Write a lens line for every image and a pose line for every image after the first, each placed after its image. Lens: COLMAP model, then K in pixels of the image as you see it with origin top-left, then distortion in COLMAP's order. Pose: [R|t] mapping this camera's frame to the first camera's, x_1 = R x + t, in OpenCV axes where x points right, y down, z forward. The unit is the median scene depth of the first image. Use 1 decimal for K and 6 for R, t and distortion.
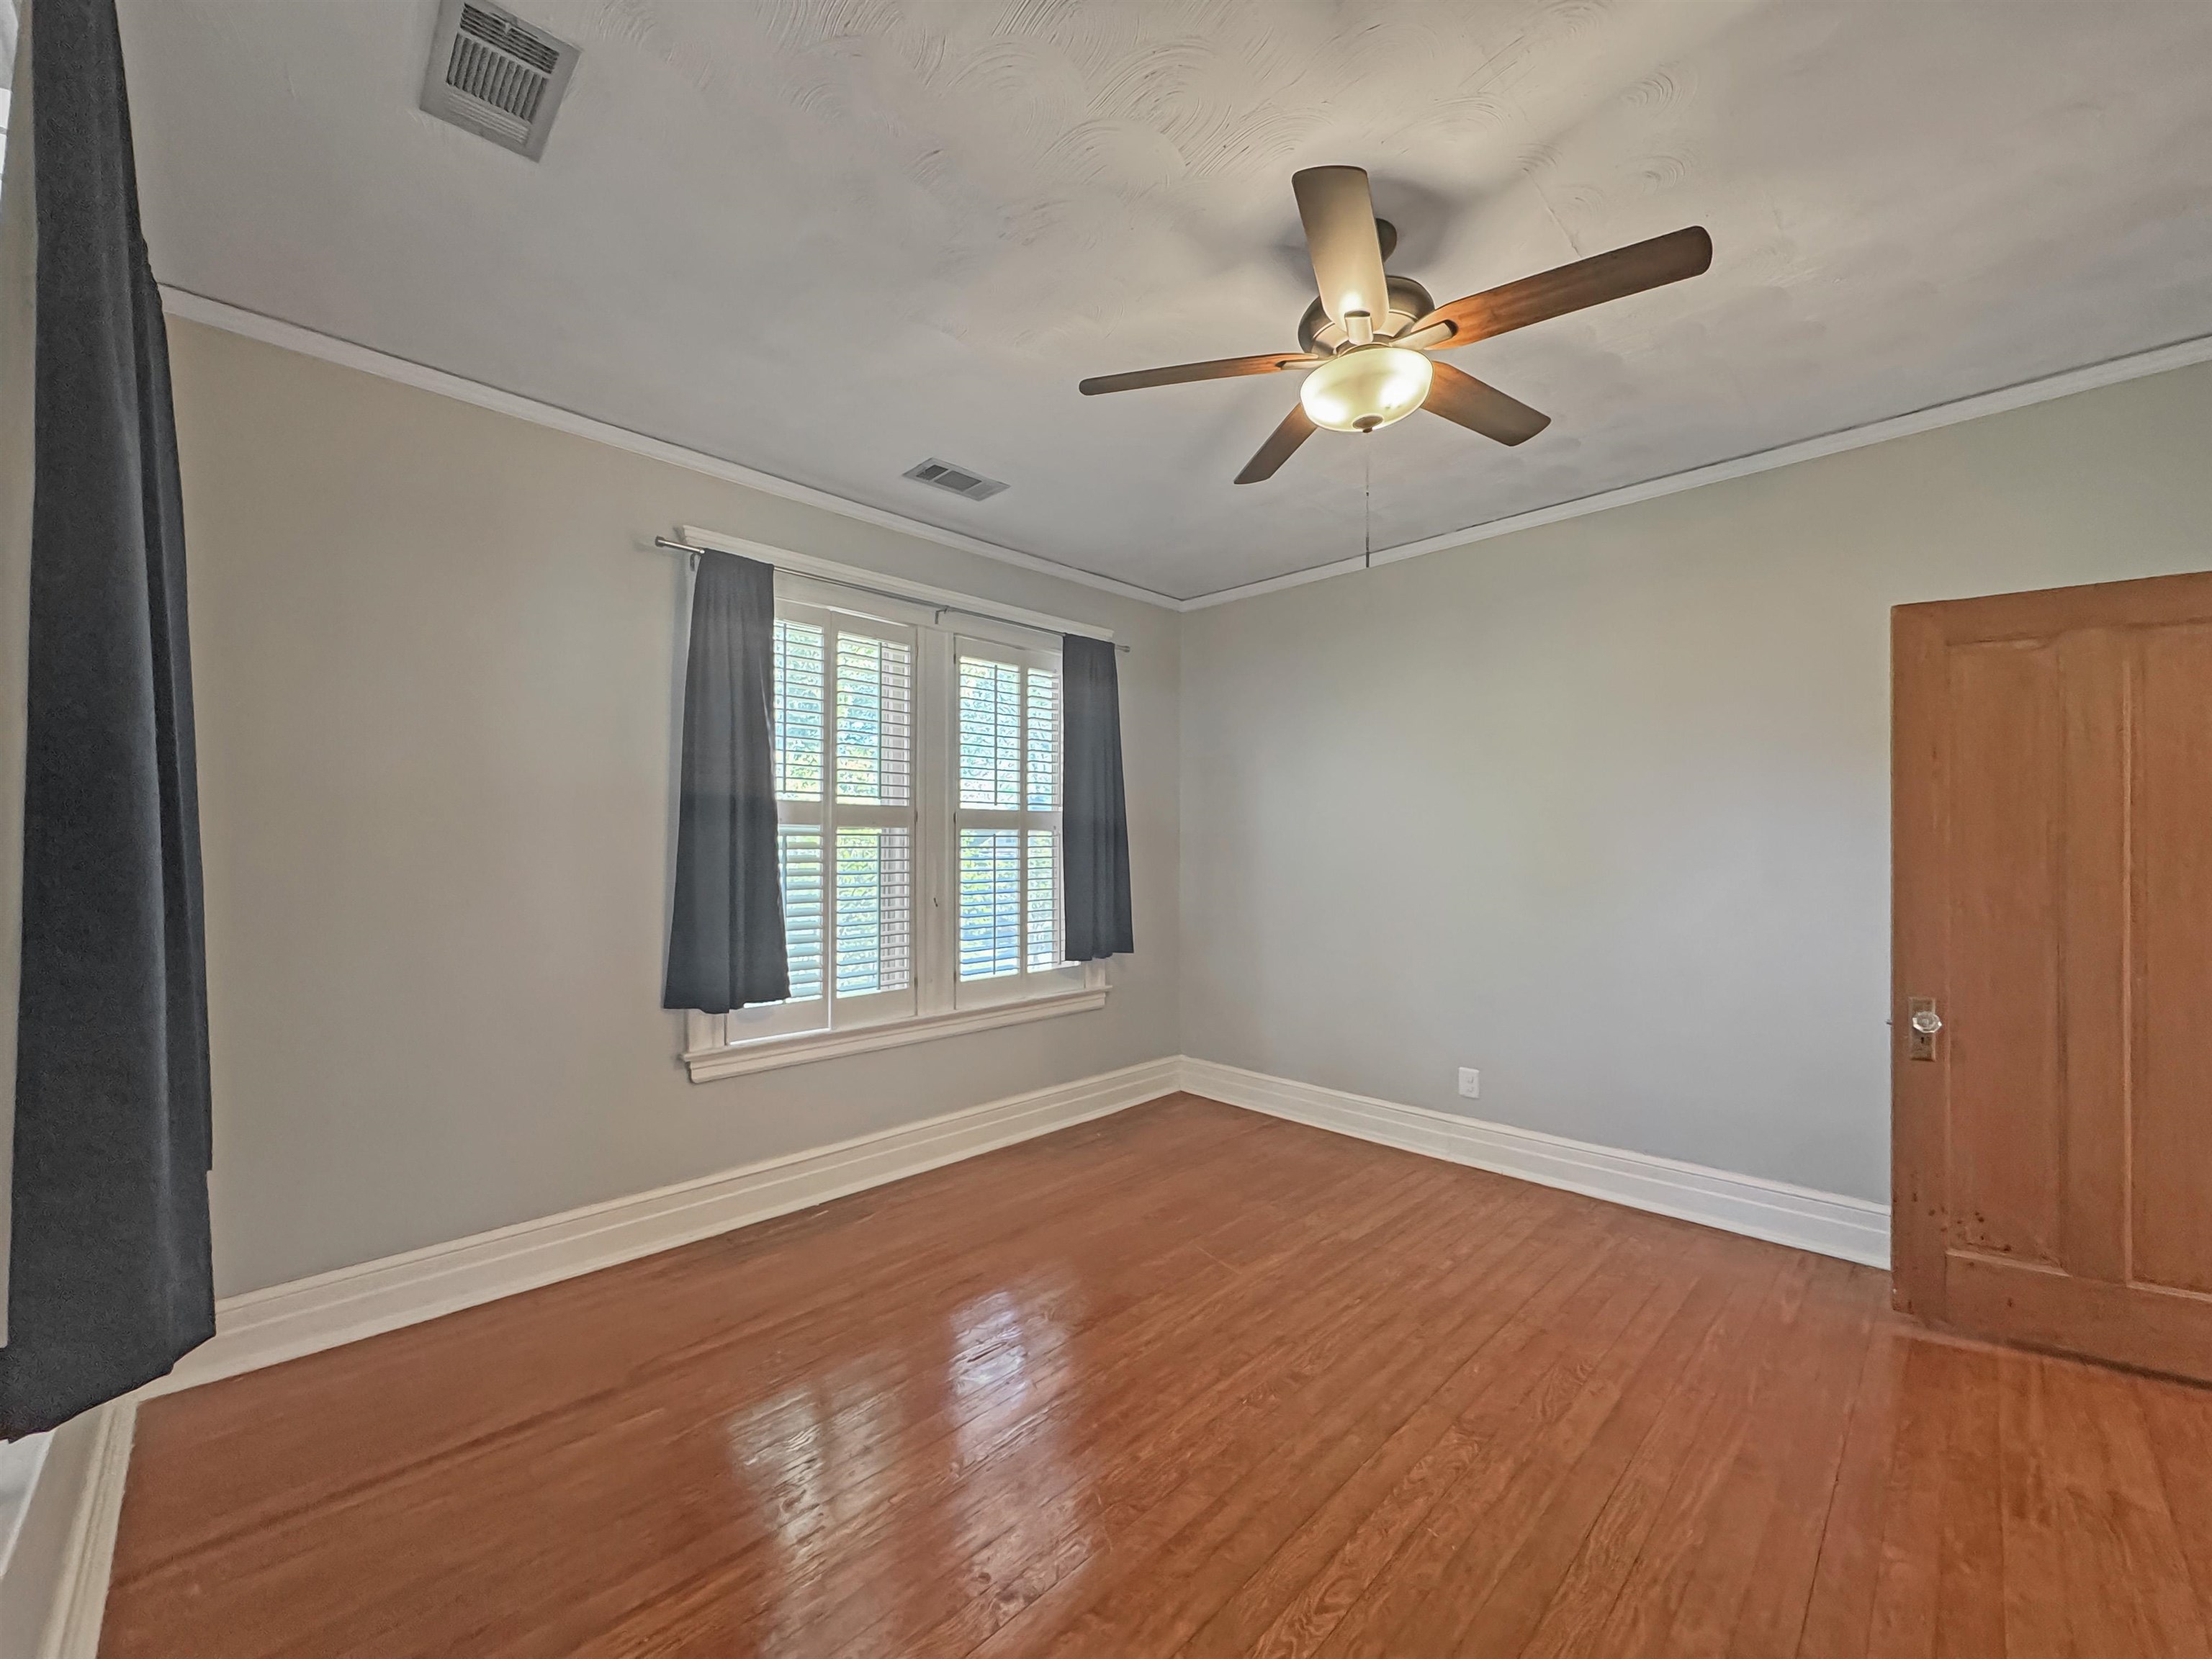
lens RADIAL K [[907.9, 0, 1092.3], [0, 907.9, 846.4], [0, 0, 1]] dist [-0.004621, -0.000943]
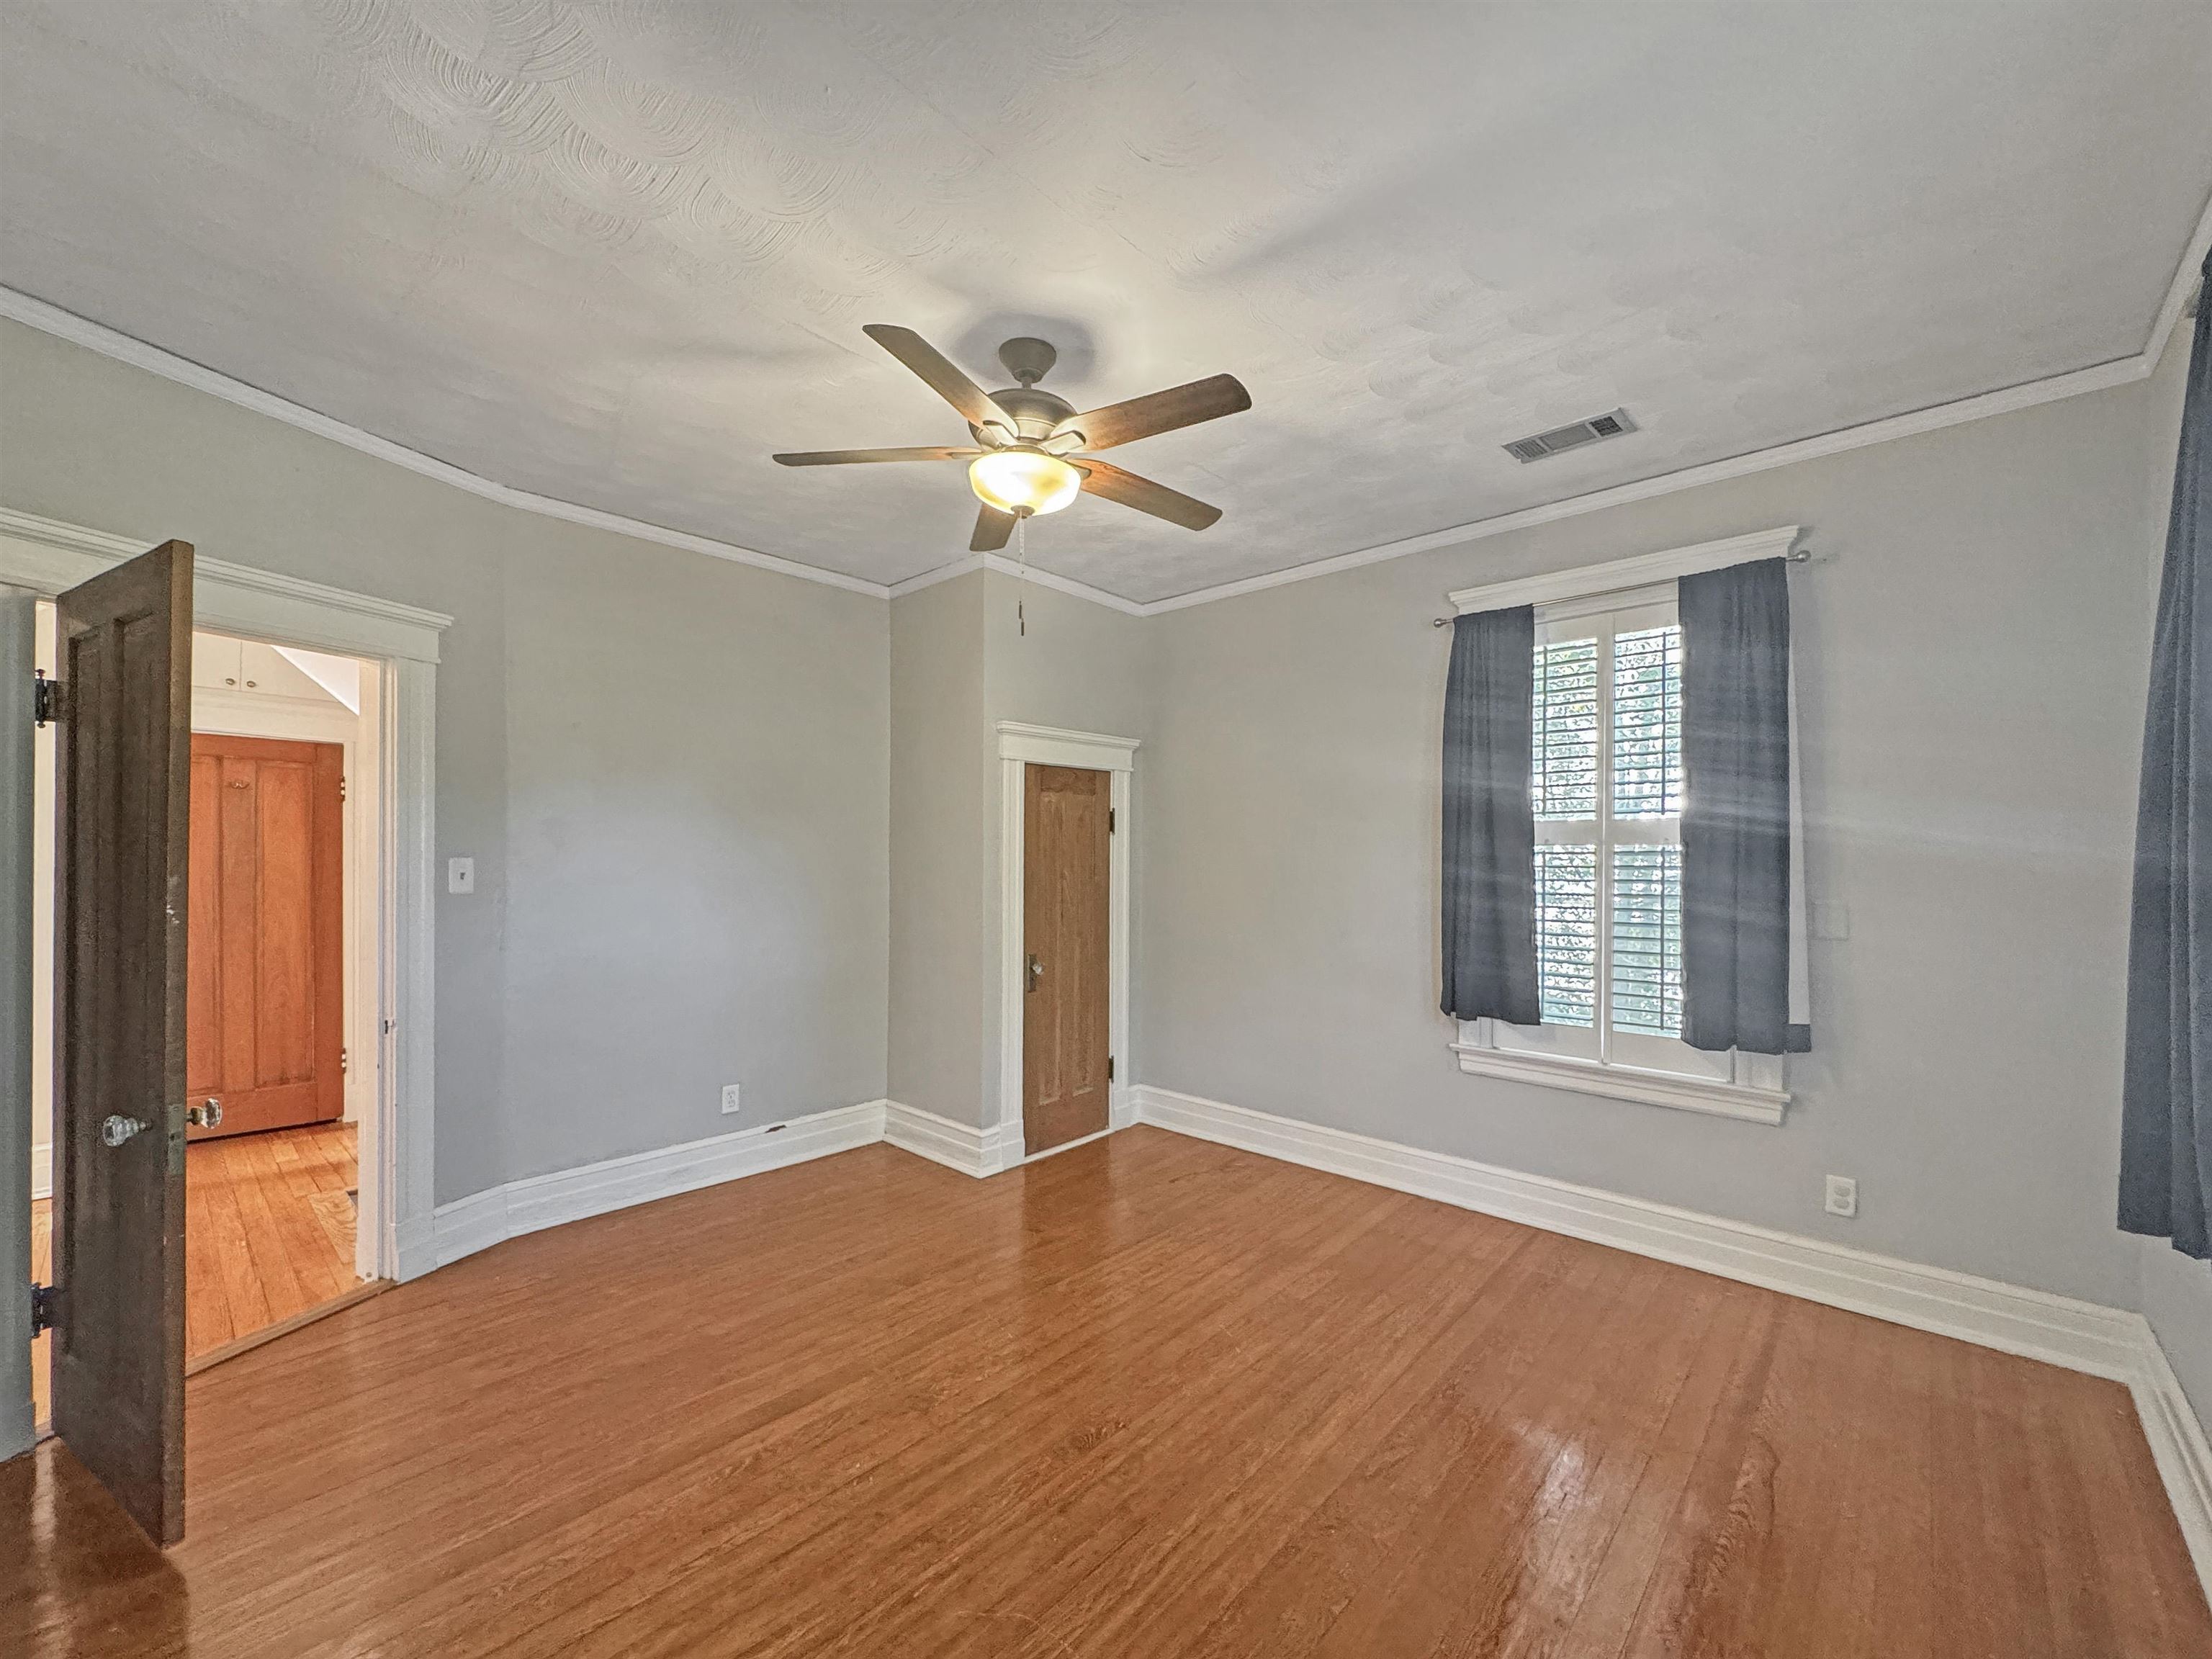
lens RADIAL K [[907.9, 0, 1106.4], [0, 907.9, 862.9], [0, 0, 1]] dist [-0.004621, -0.000943]
pose [[-0.999143, -0.001256, -0.041361, 0.150141], [-0.001571, 0.999970, 0.007587, -0.017113], [0.041350, 0.007646, -0.999115, 1.322297]]
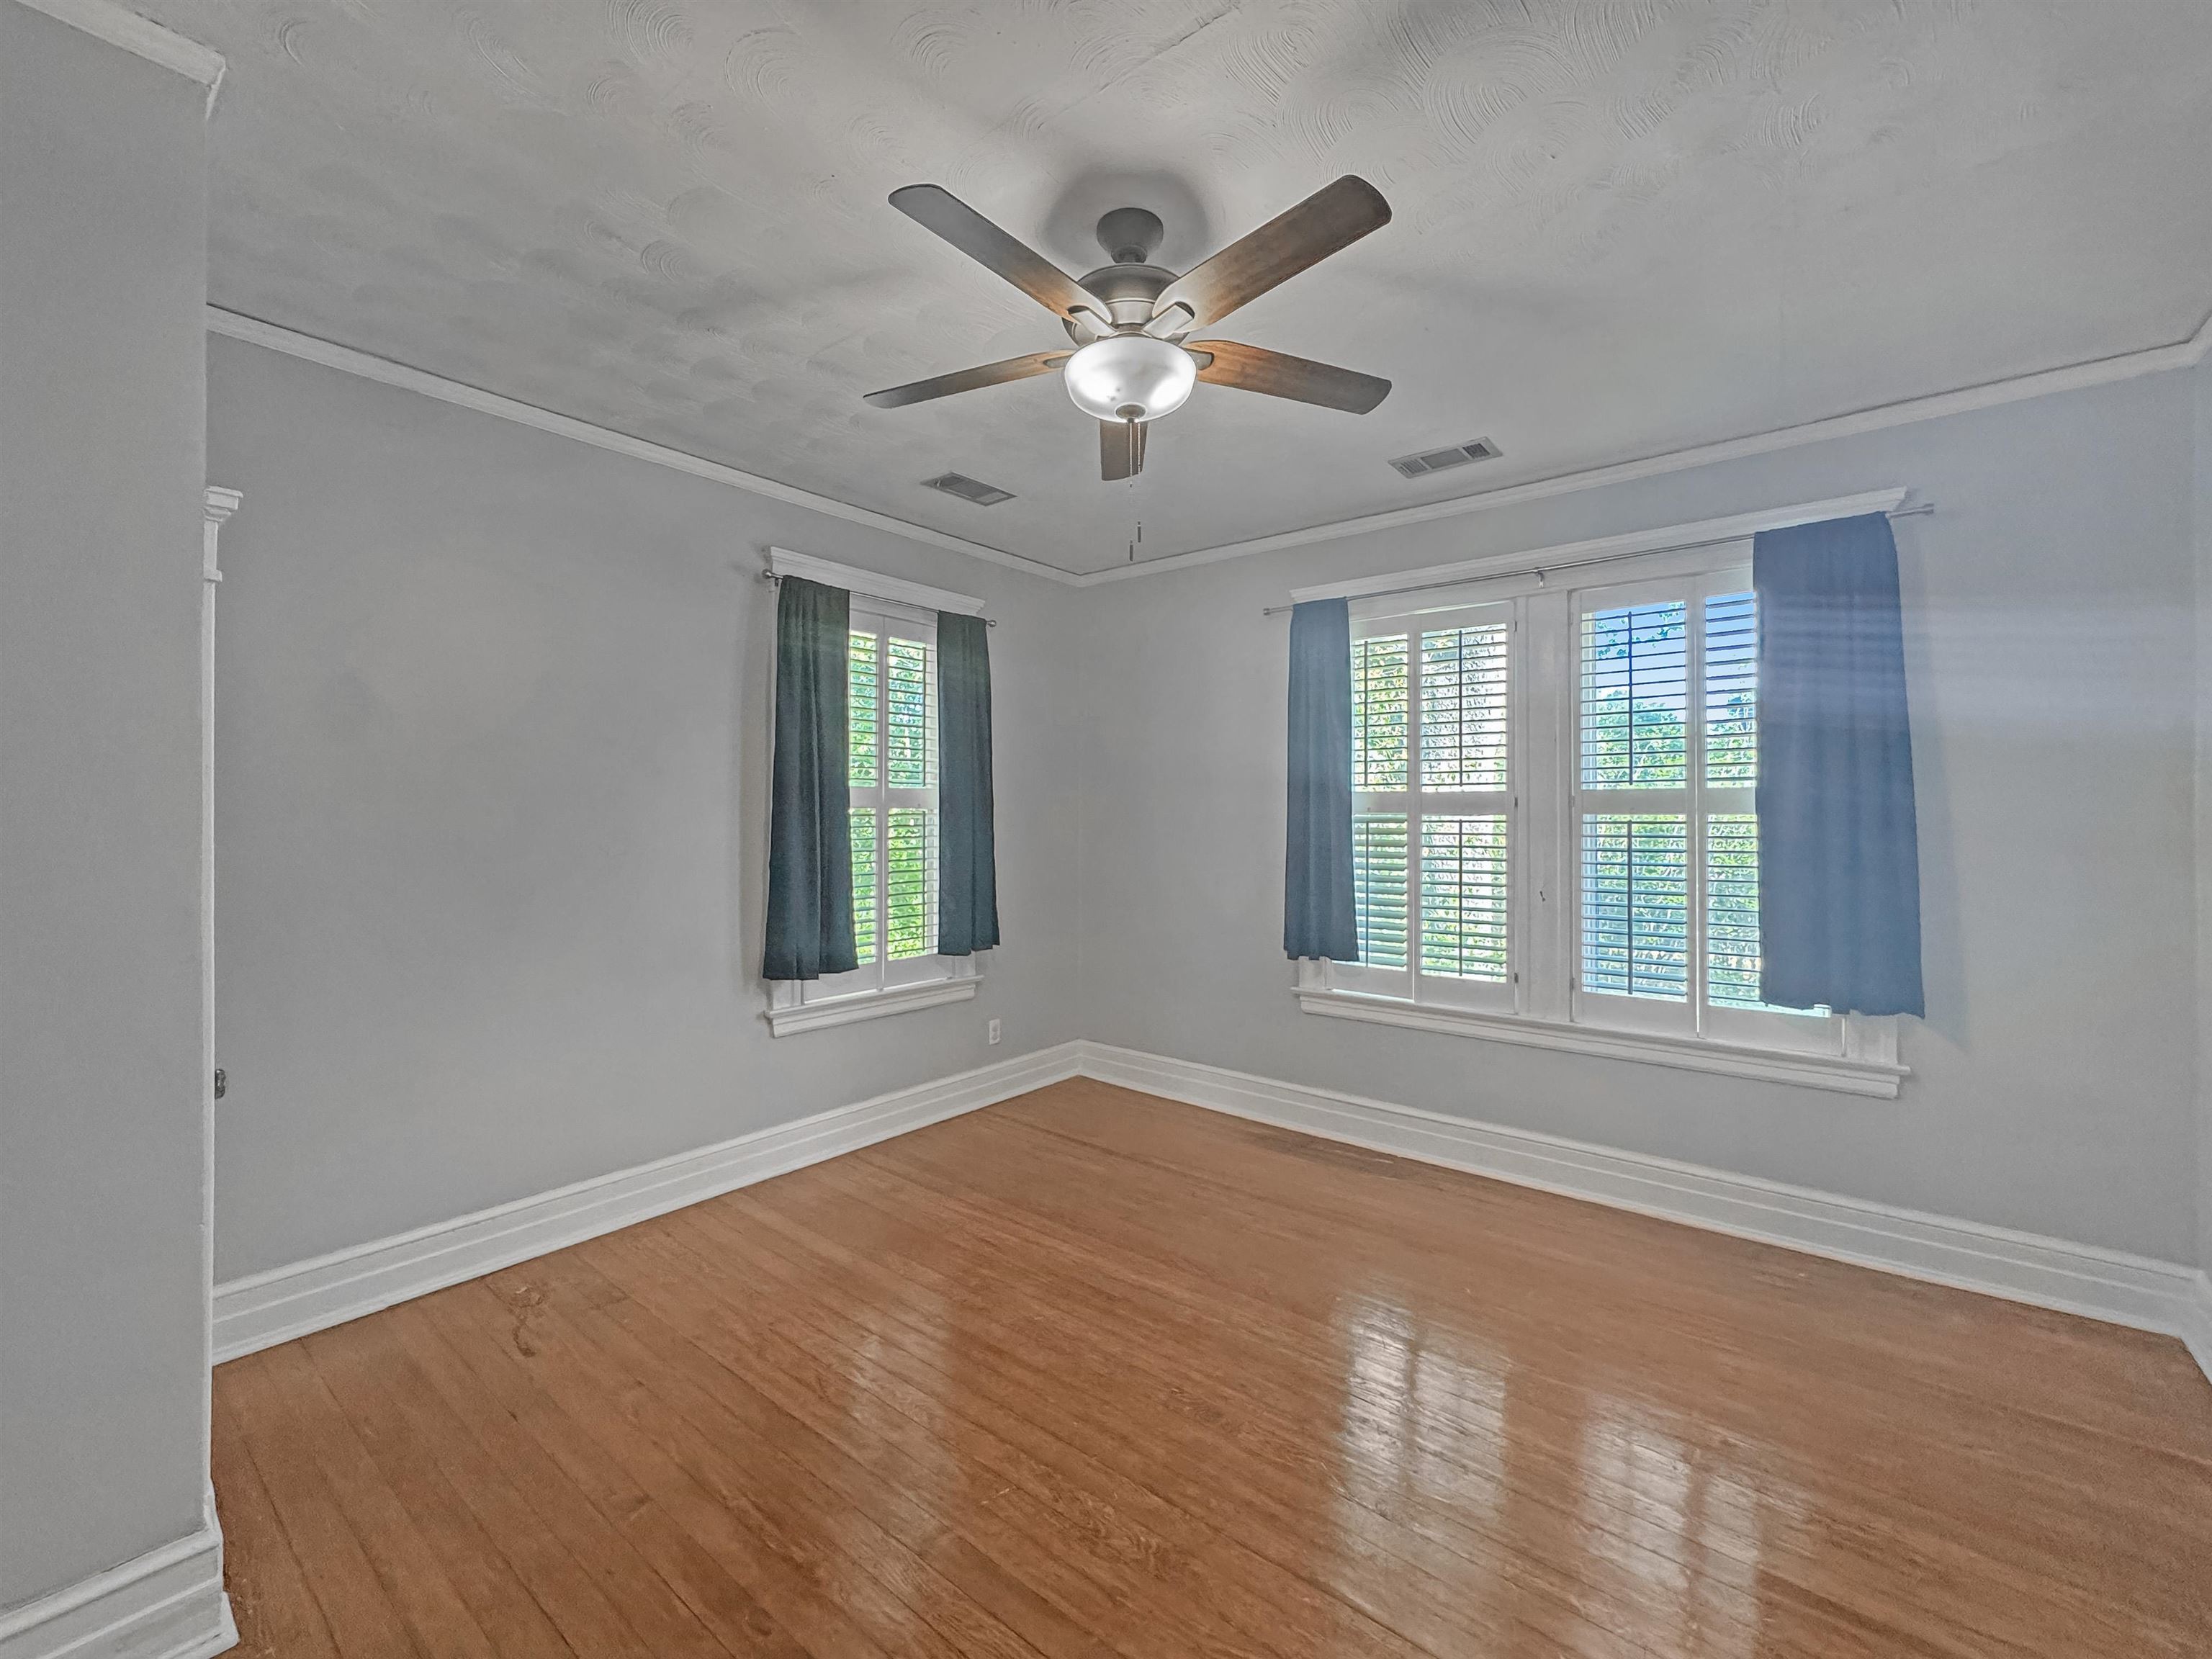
lens RADIAL K [[907.9, 0, 1093.6], [0, 907.9, 809.2], [0, 0, 1]] dist [-0.004621, -0.000943]
pose [[0.094700, -0.002469, -0.995503, 0.774657], [0.000525, 0.999997, -0.002430, -0.025908], [0.995506, -0.000292, 0.094701, 0.532840]]
